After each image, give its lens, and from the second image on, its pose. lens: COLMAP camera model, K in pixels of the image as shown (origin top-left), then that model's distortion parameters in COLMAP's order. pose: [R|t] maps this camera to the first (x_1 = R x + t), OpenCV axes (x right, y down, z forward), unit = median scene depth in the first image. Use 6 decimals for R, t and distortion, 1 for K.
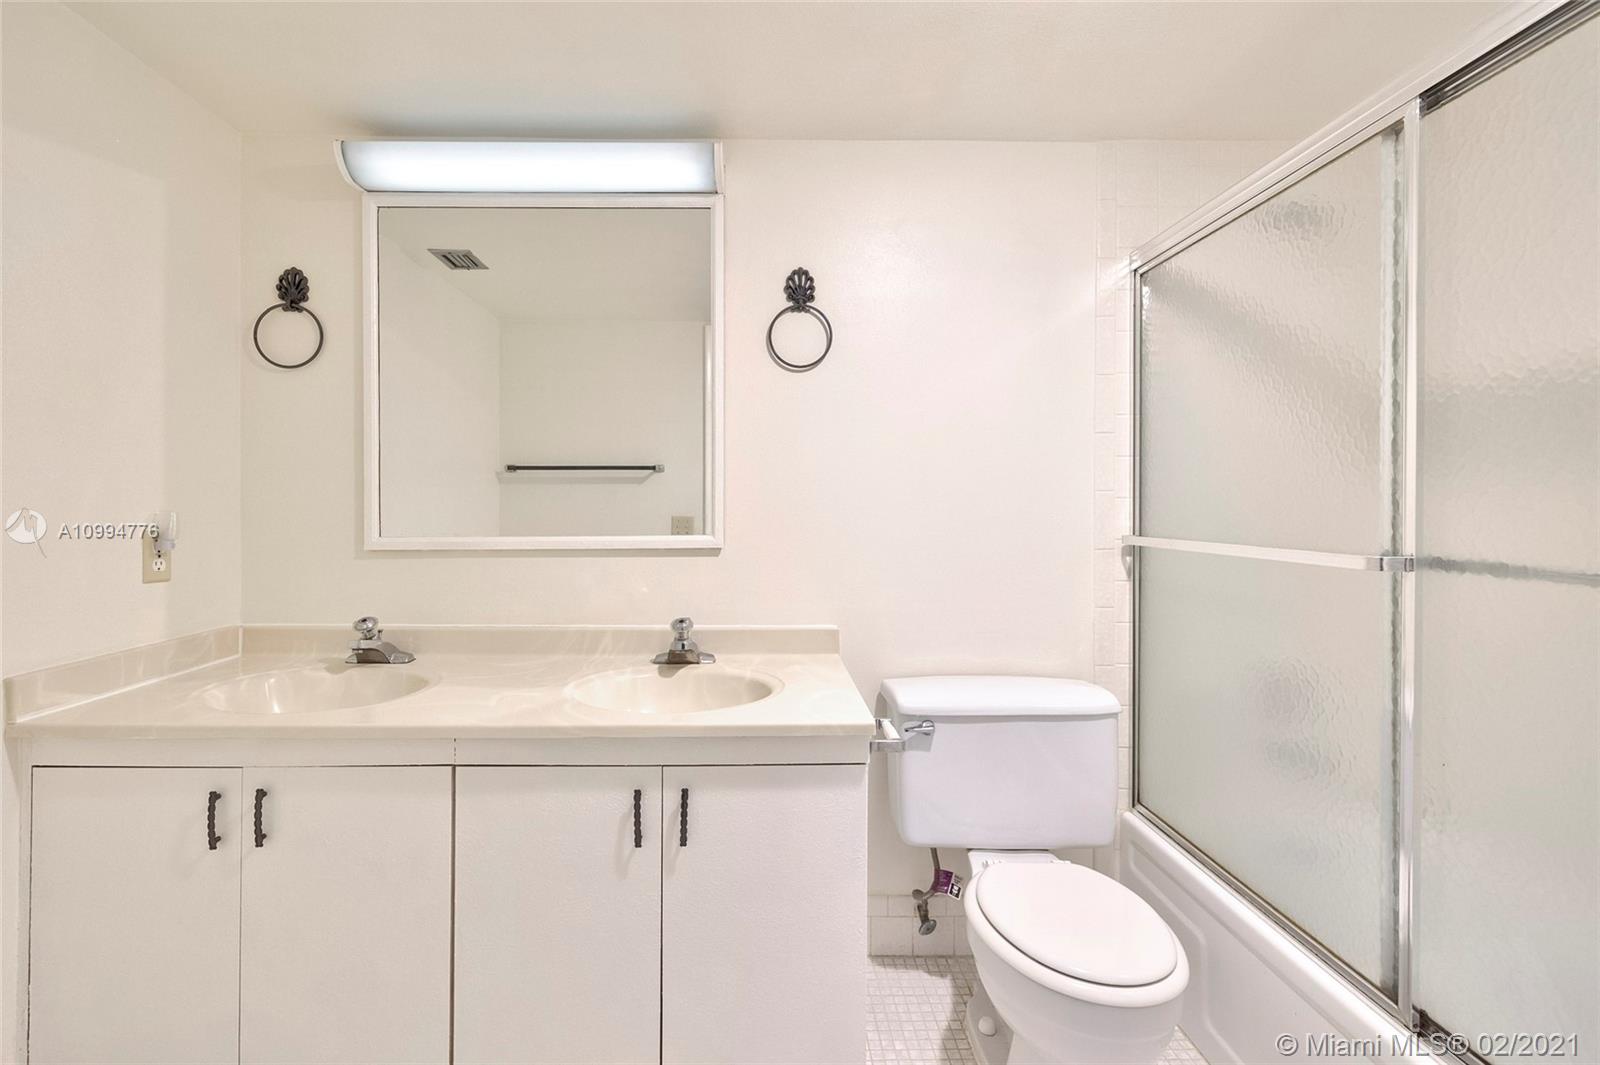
lens RADIAL K [[718.4, 0, 795.8], [0, 718.4, 506.7], [0, 0, 1]] dist [0.031331, -0.029707]
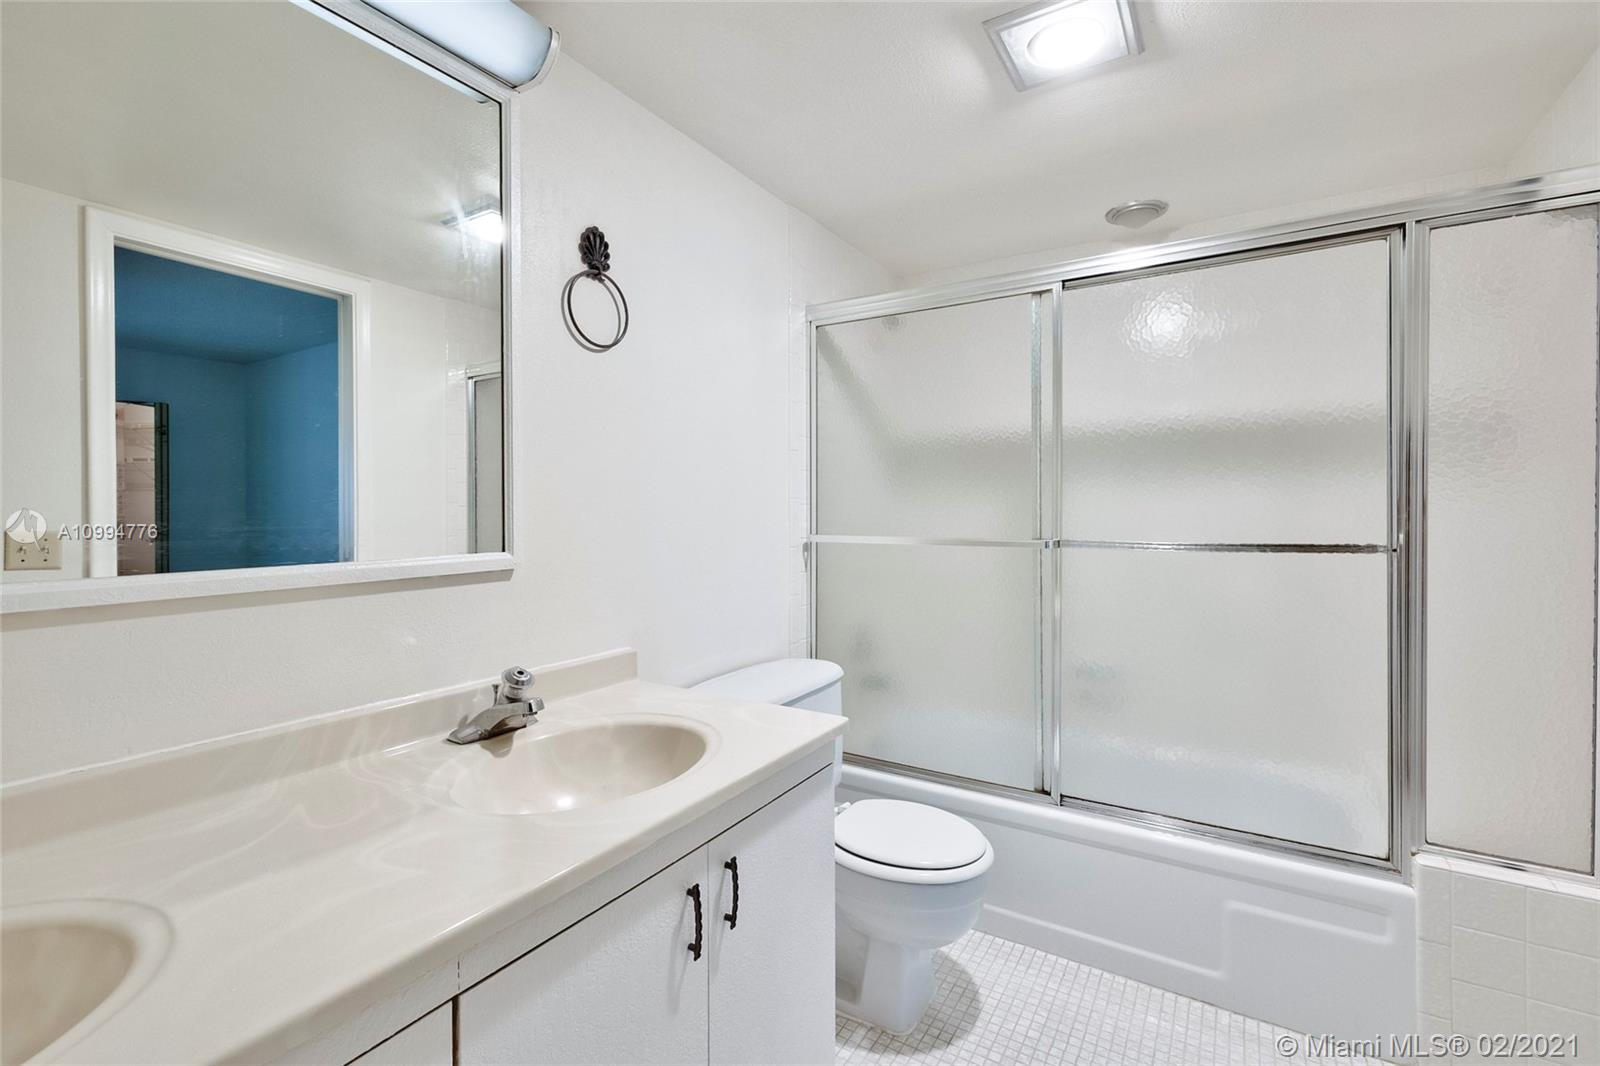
lens RADIAL K [[697.2, 0, 799.4], [0, 697.2, 516.4], [0, 0, 1]] dist [0.000106, 0.000106]
pose [[0.538177, -0.009927, 0.842773, -0.558241], [-0.000366, 0.999928, 0.012011, -0.005562], [-0.842831, -0.006773, 0.538135, 0.366759]]
